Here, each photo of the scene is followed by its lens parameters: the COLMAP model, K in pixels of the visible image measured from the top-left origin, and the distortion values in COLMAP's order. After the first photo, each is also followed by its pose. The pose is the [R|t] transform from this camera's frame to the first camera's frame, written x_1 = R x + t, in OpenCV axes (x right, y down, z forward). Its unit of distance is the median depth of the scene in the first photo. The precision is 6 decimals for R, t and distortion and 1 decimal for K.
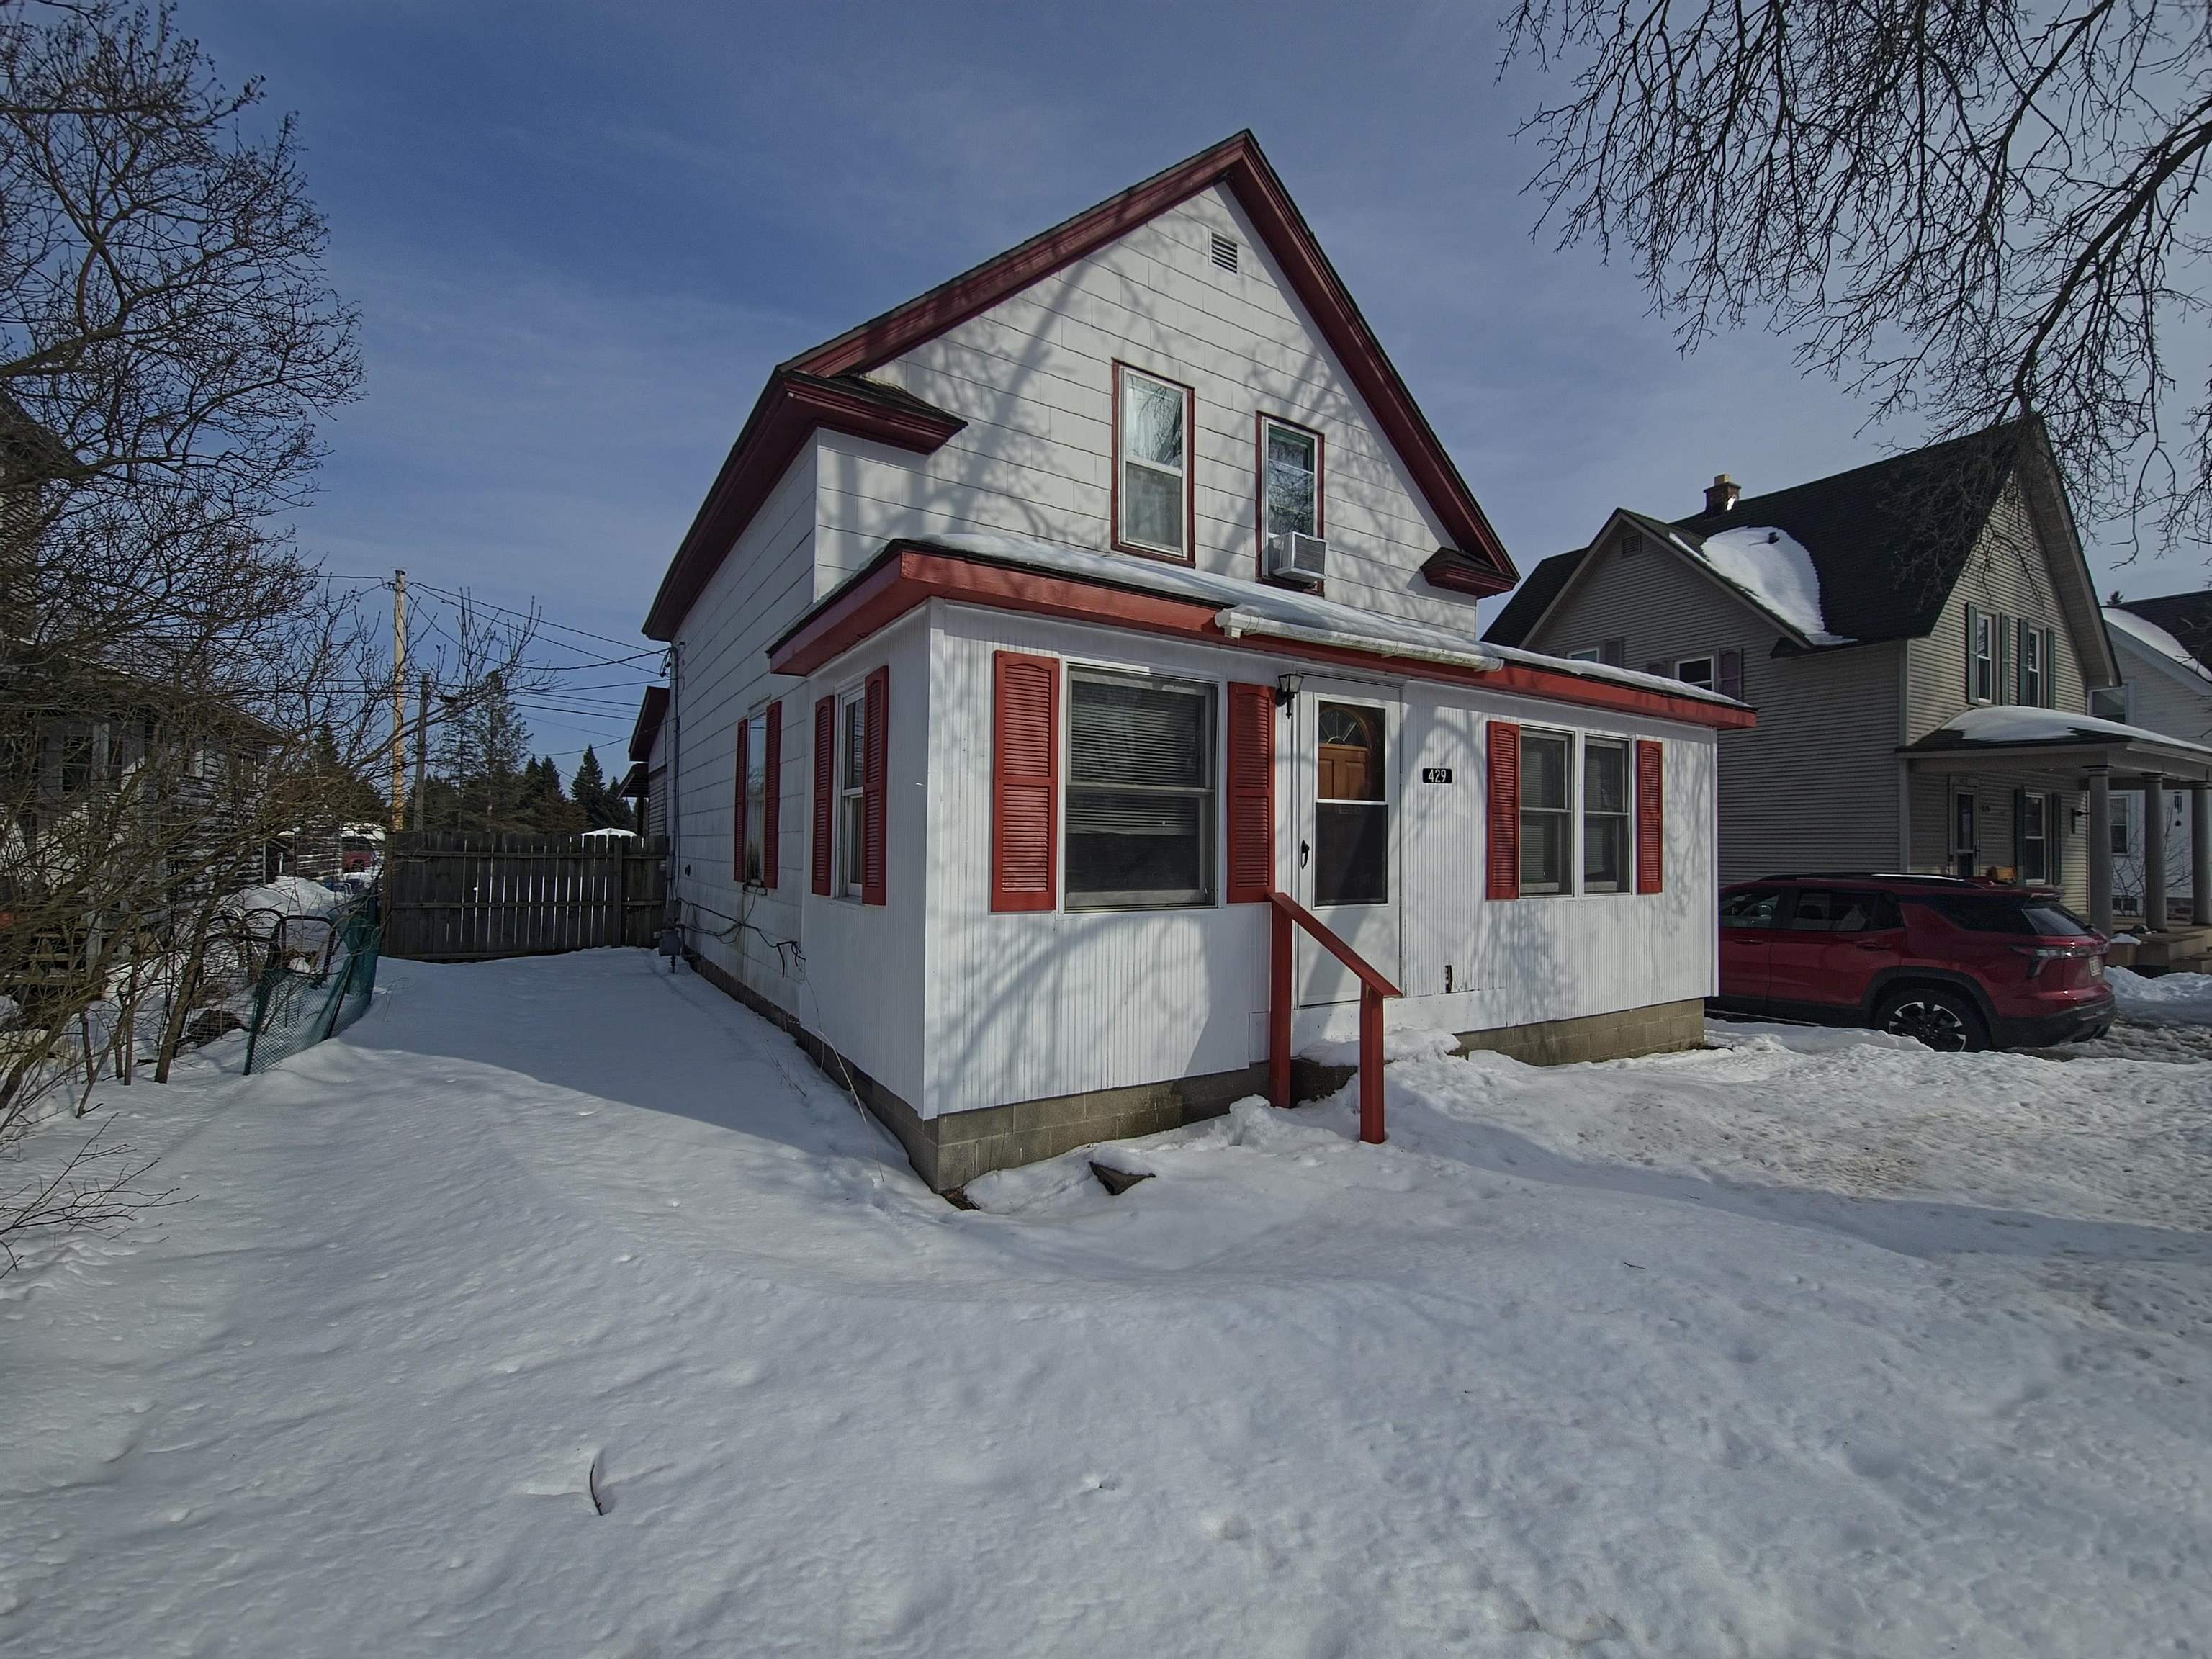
lens RADIAL K [[895.4, 0, 1096.1], [0, 895.4, 830.3], [0, 0, 1]] dist [-0.000035, -0.000059]
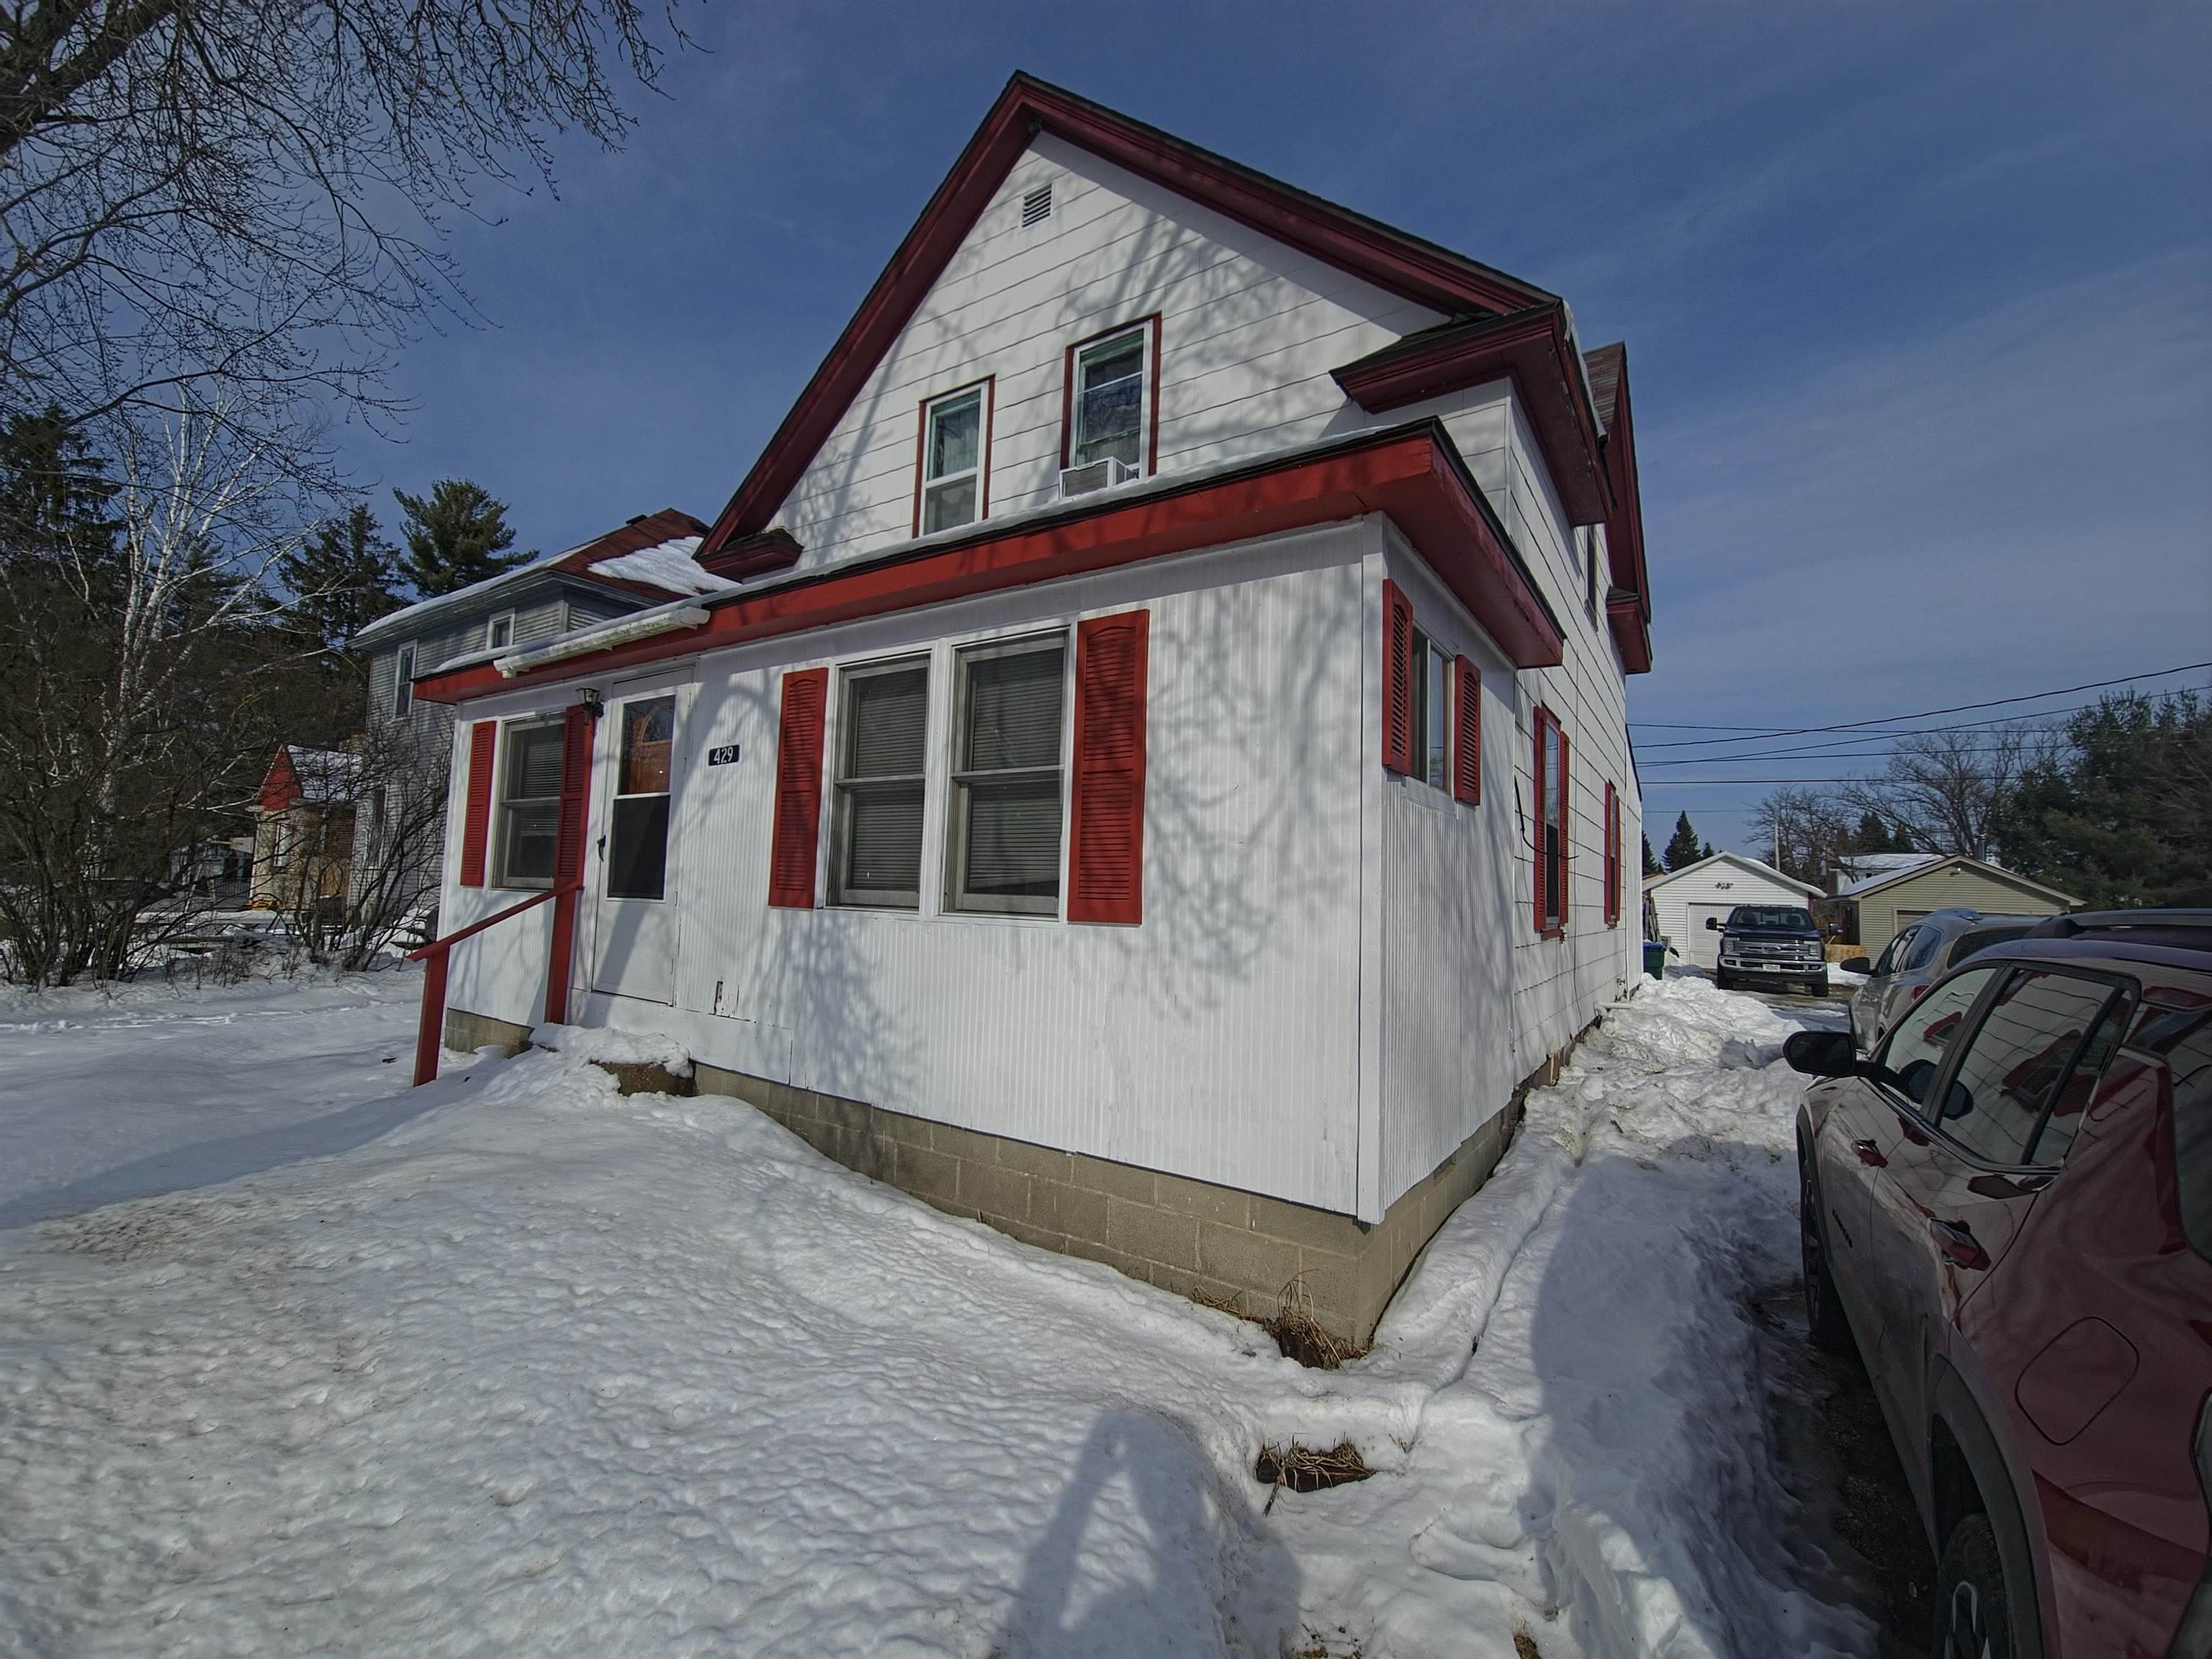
lens RADIAL K [[907.7, 0, 1111.3], [0, 907.7, 827.8], [0, 0, 1]] dist [-0.001980, -0.000308]
pose [[0.419646, -0.065779, -0.905301, 1.186831], [-0.009783, 0.996985, -0.076975, 0.065958], [0.907635, 0.041159, 0.417738, 0.874576]]
